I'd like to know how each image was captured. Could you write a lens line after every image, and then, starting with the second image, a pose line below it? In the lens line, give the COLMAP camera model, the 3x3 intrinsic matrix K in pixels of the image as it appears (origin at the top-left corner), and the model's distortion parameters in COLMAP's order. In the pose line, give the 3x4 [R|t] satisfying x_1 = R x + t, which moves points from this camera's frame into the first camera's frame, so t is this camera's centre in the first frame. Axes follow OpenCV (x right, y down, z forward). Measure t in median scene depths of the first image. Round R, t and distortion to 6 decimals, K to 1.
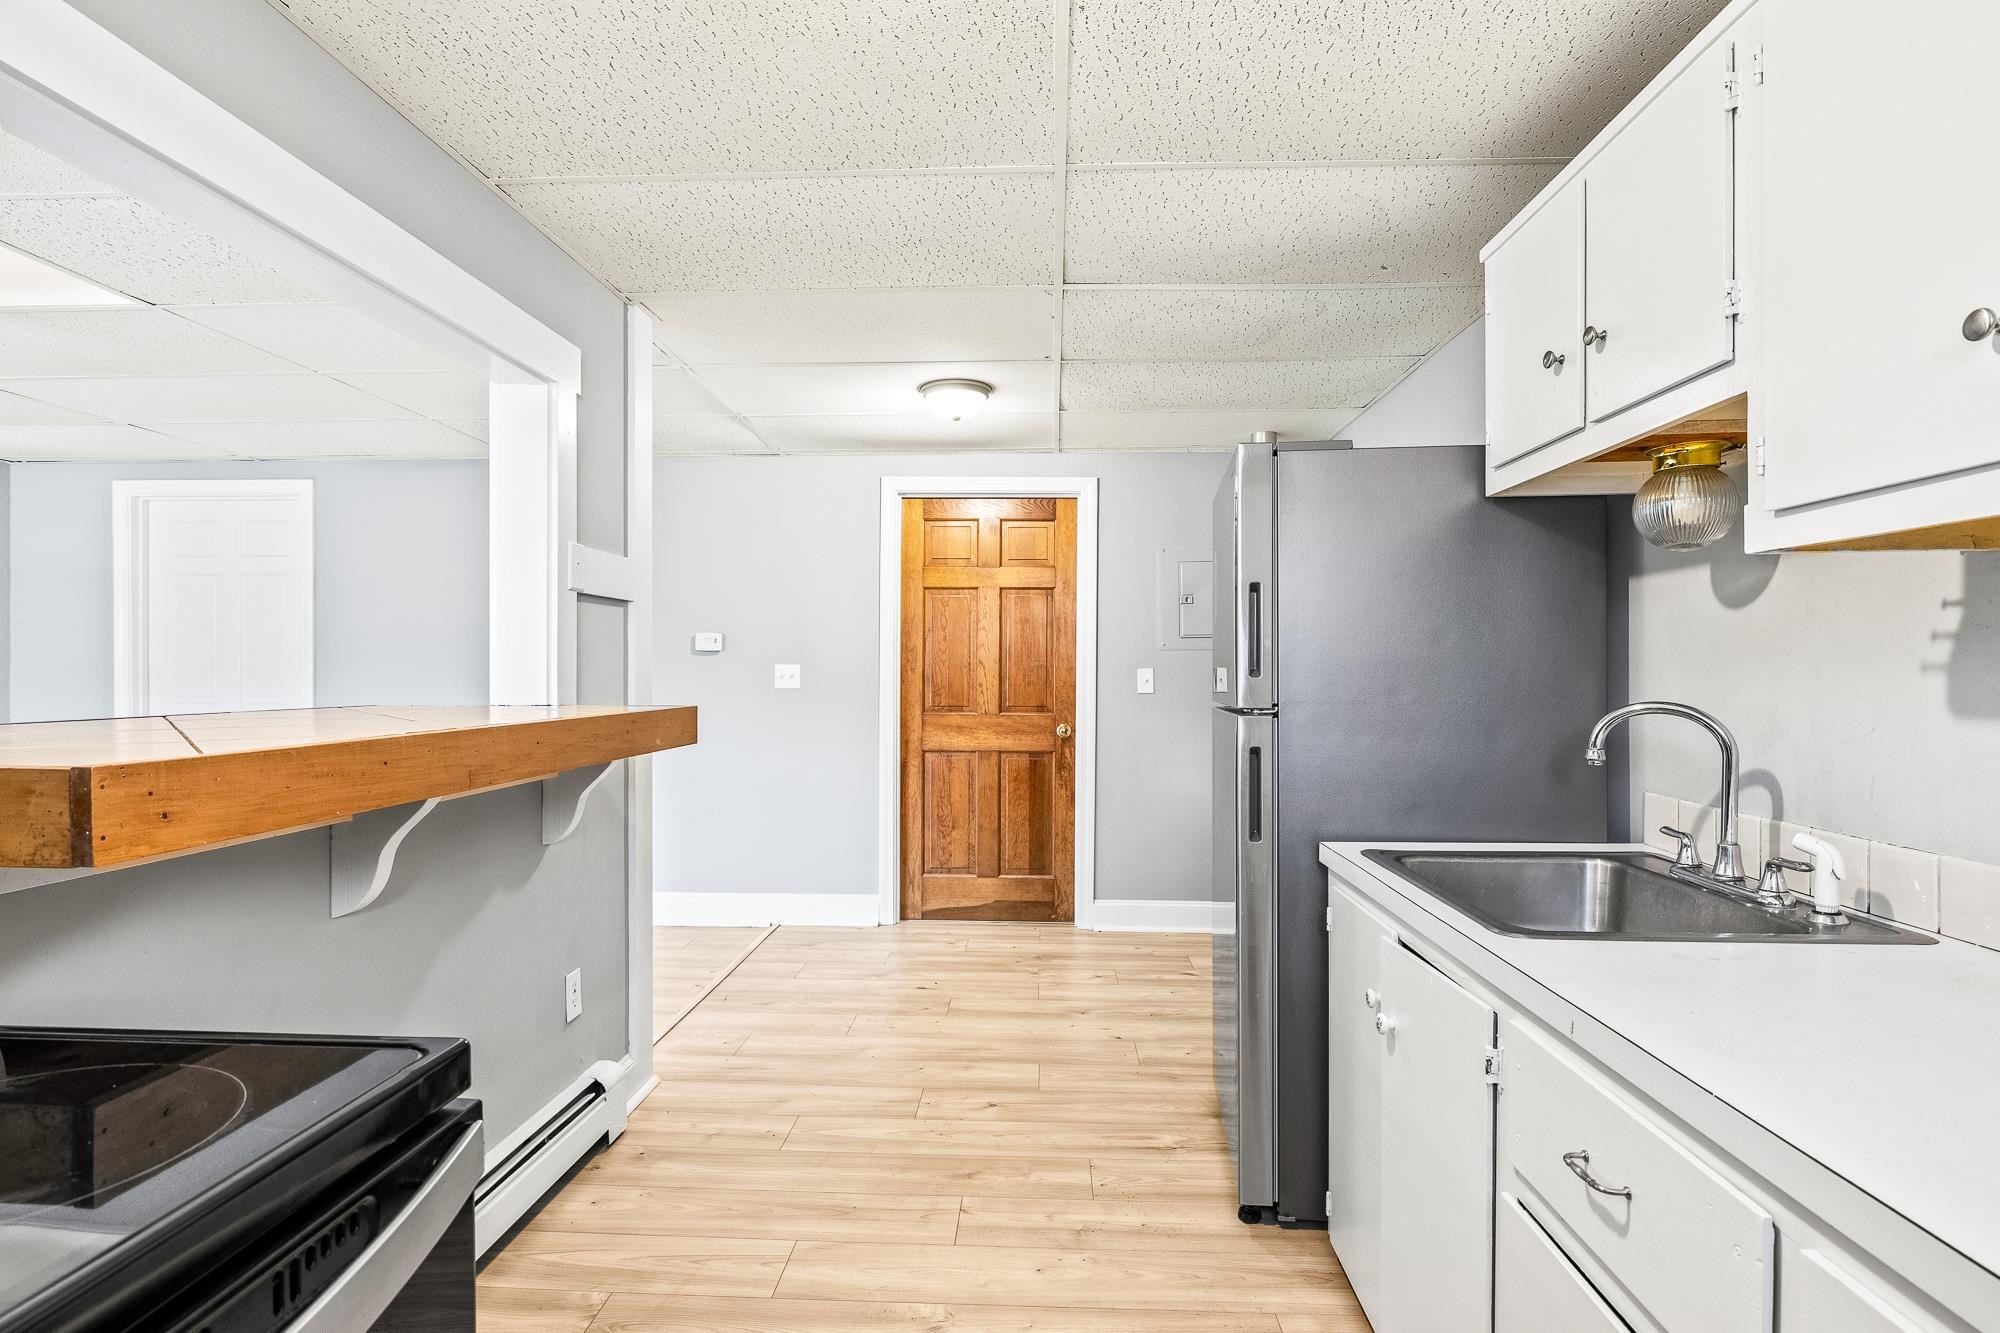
lens RADIAL K [[1018.7, 0, 1006.0], [0, 1018.7, 672.6], [0, 0, 1]] dist [0.004257, -0.000436]
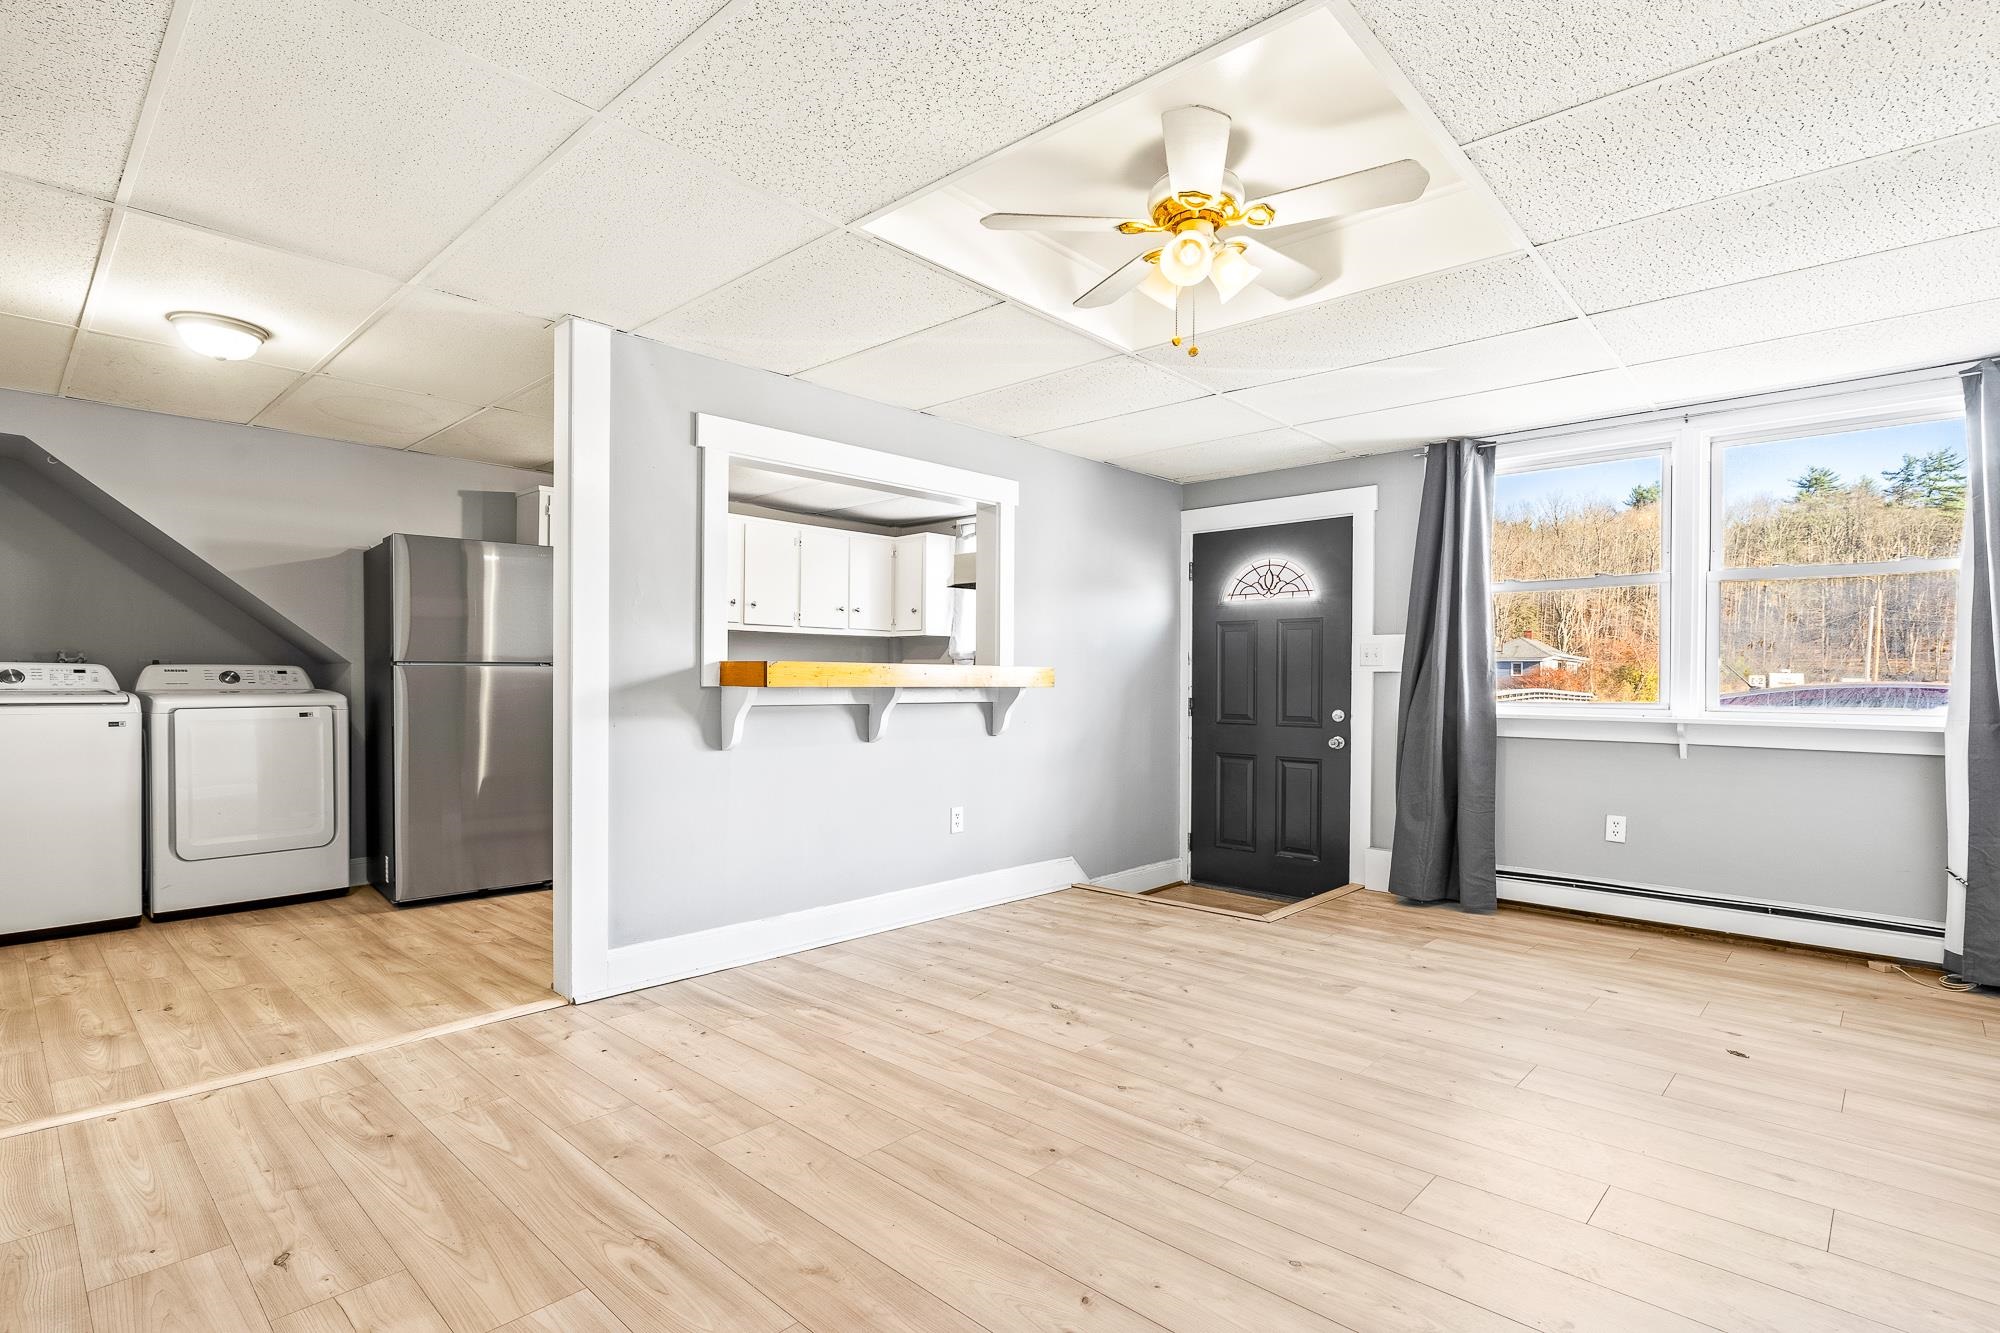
lens RADIAL K [[968.0, 0, 1004.9], [0, 968.0, 681.0], [0, 0, 1]] dist [-0.004148, 0.000083]
pose [[-0.762836, -0.009862, 0.646517, -0.888737], [-0.008780, 0.999949, 0.004894, 0.025399], [-0.646533, -0.001943, -0.762884, 0.927274]]
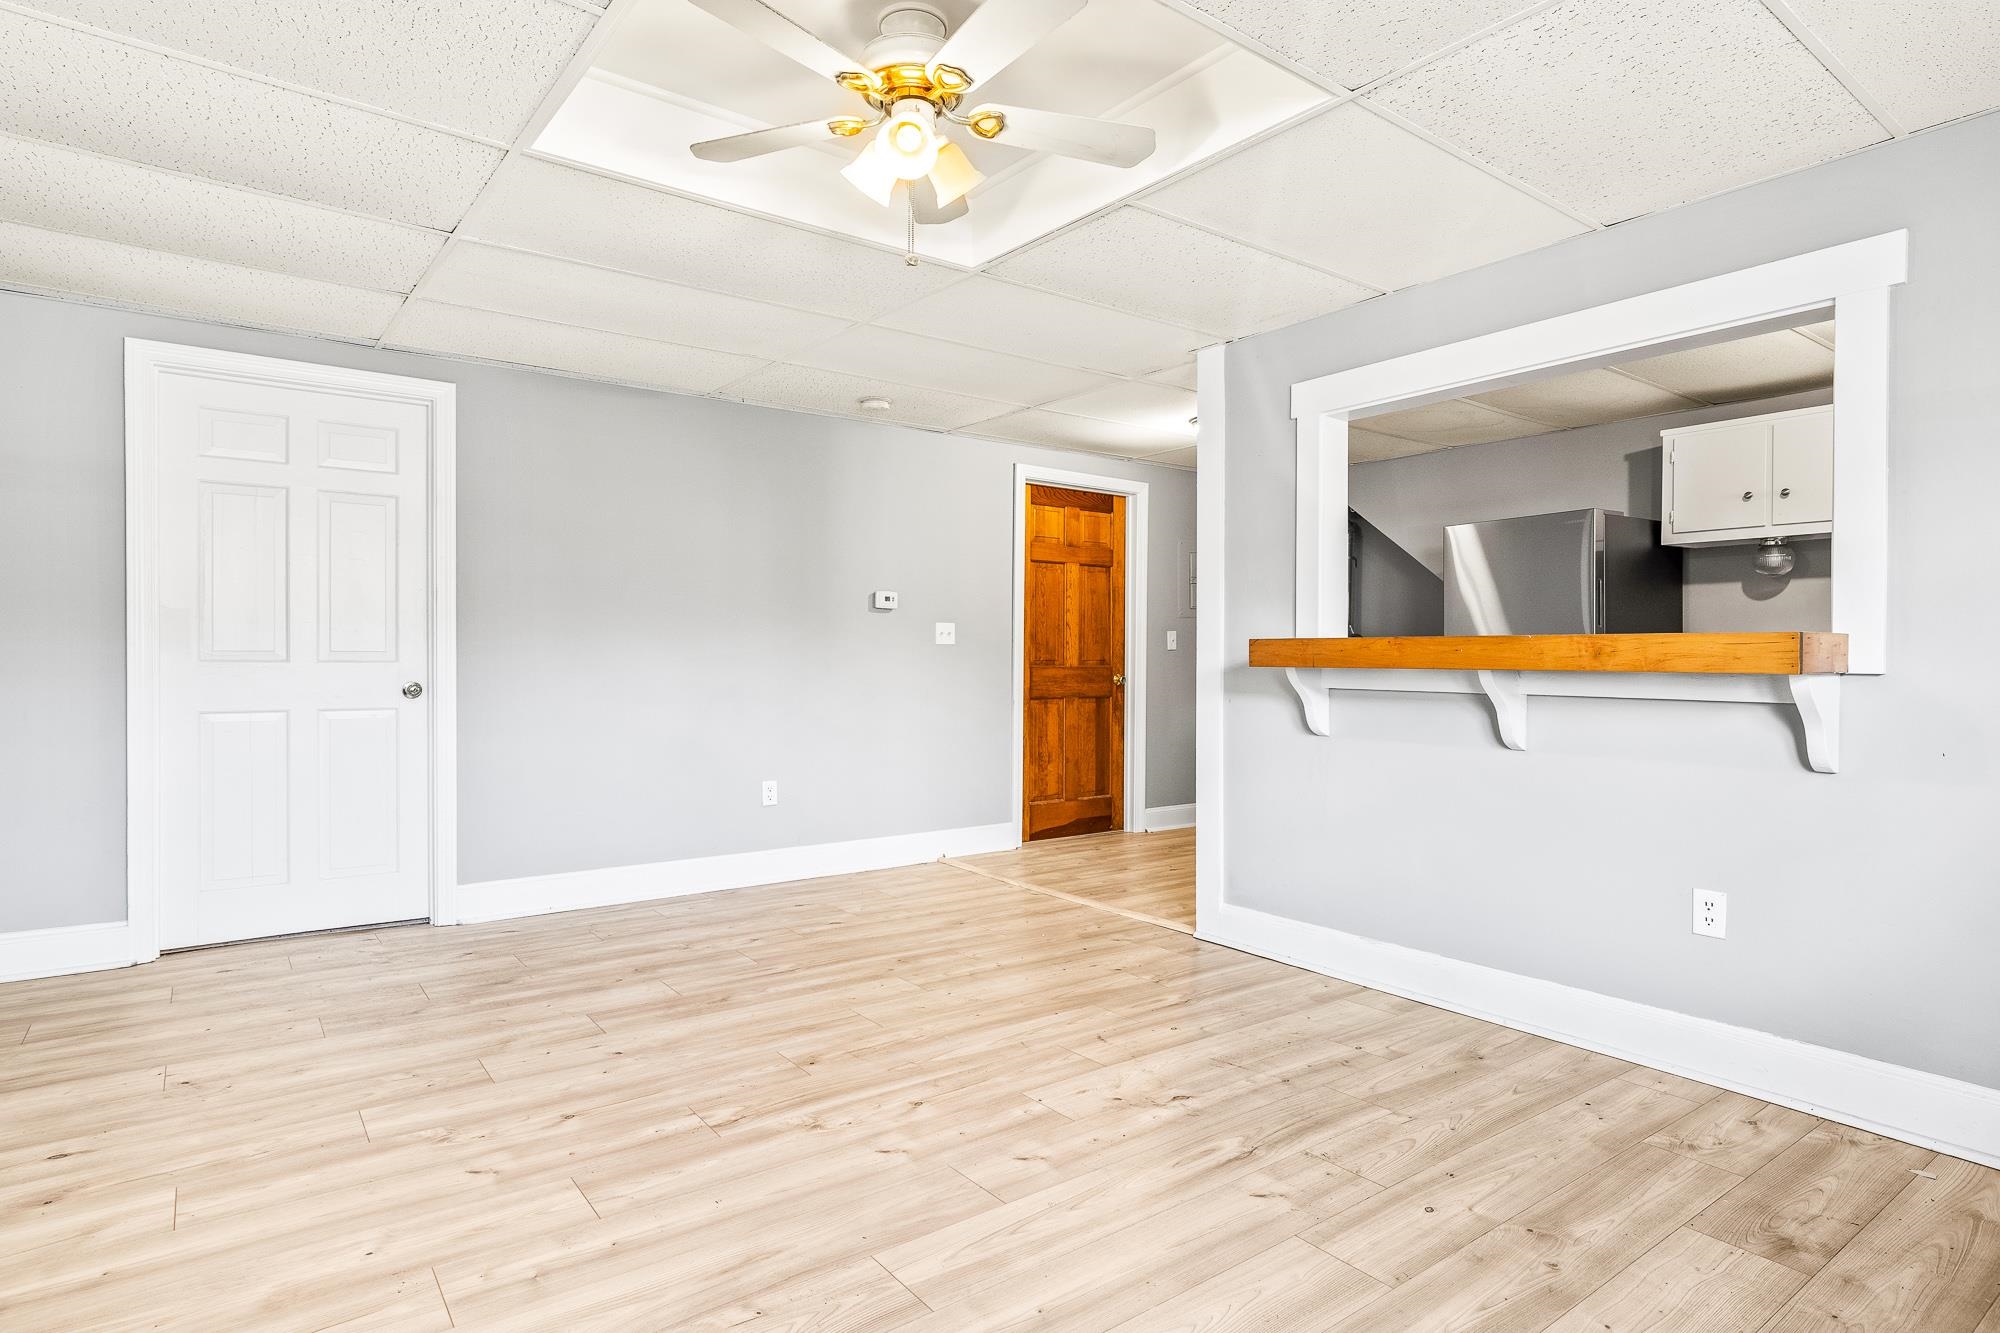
lens RADIAL K [[1062.8, 0, 999.1], [0, 1062.8, 663.7], [0, 0, 1]] dist [-0.004952, 0.000889]
pose [[0.769155, -0.005026, 0.639042, -0.902596], [-0.000472, 0.999964, 0.008432, 0.026418], [-0.639061, -0.006787, 0.769126, 0.077190]]
